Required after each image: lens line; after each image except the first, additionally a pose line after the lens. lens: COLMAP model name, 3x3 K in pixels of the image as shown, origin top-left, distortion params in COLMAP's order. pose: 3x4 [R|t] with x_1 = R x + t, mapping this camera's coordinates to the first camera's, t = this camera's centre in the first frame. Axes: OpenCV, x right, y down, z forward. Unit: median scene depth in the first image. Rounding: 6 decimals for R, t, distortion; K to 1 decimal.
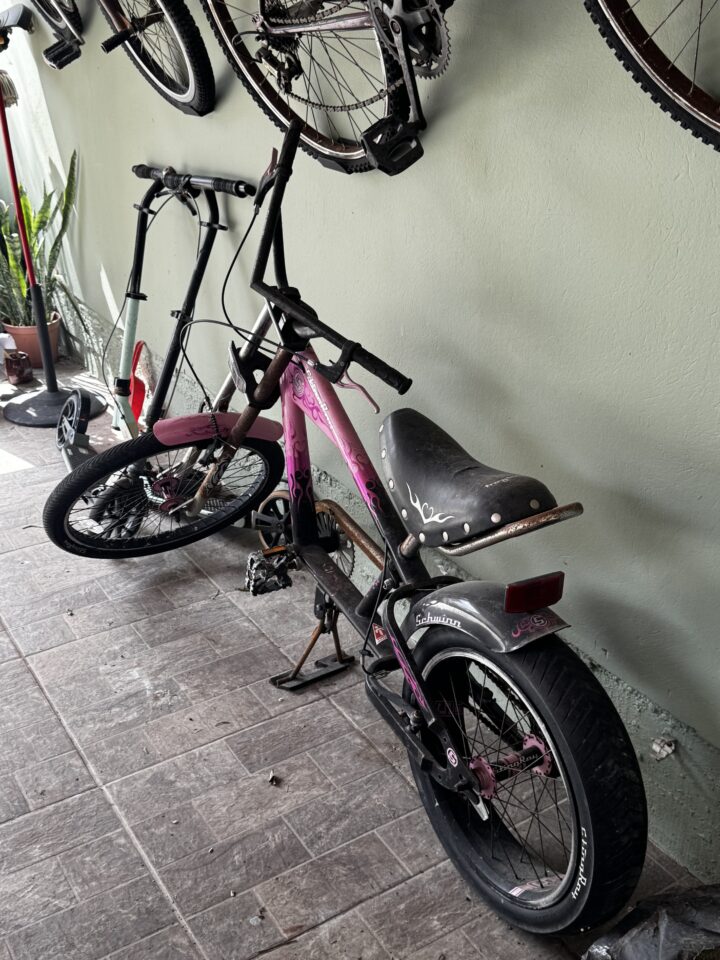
lens RADIAL K [[1026.9, 0, 366.7], [0, 1026.9, 478.3], [0, 0, 1]] dist [0.076354, 0.000000]
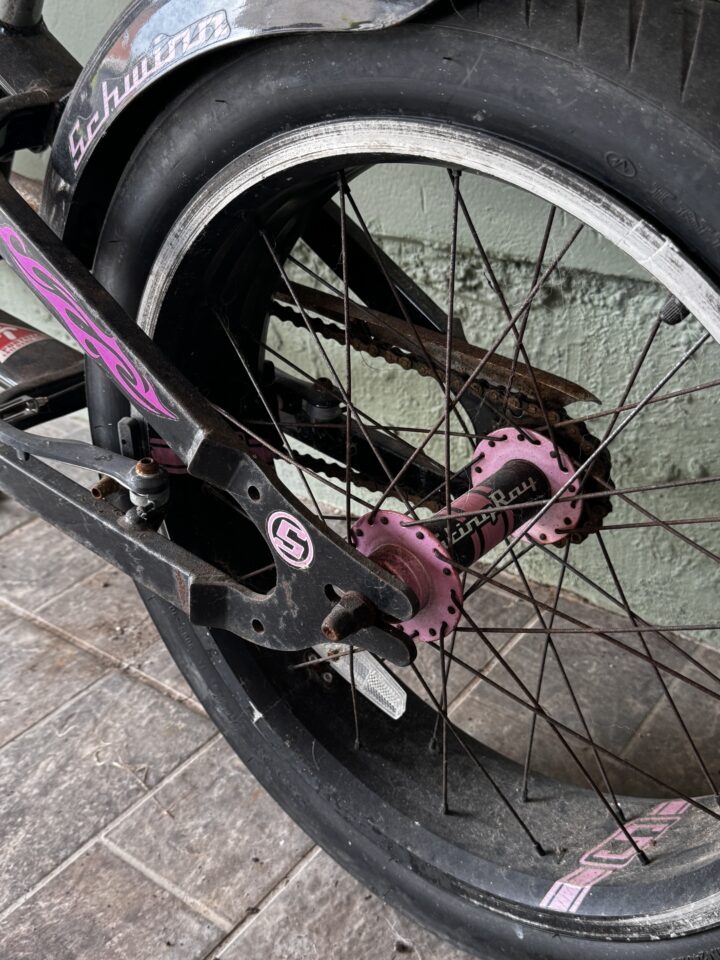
lens RADIAL K [[1026.9, 0, 359.5], [0, 1026.9, 486.2], [0, 0, 1]] dist [0.076354, 0.000000]
pose [[0.941588, -0.216588, 0.257878, 0.026043], [0.199695, 0.975687, 0.090319, 0.207326], [-0.271170, -0.033546, 0.961947, 0.635502]]
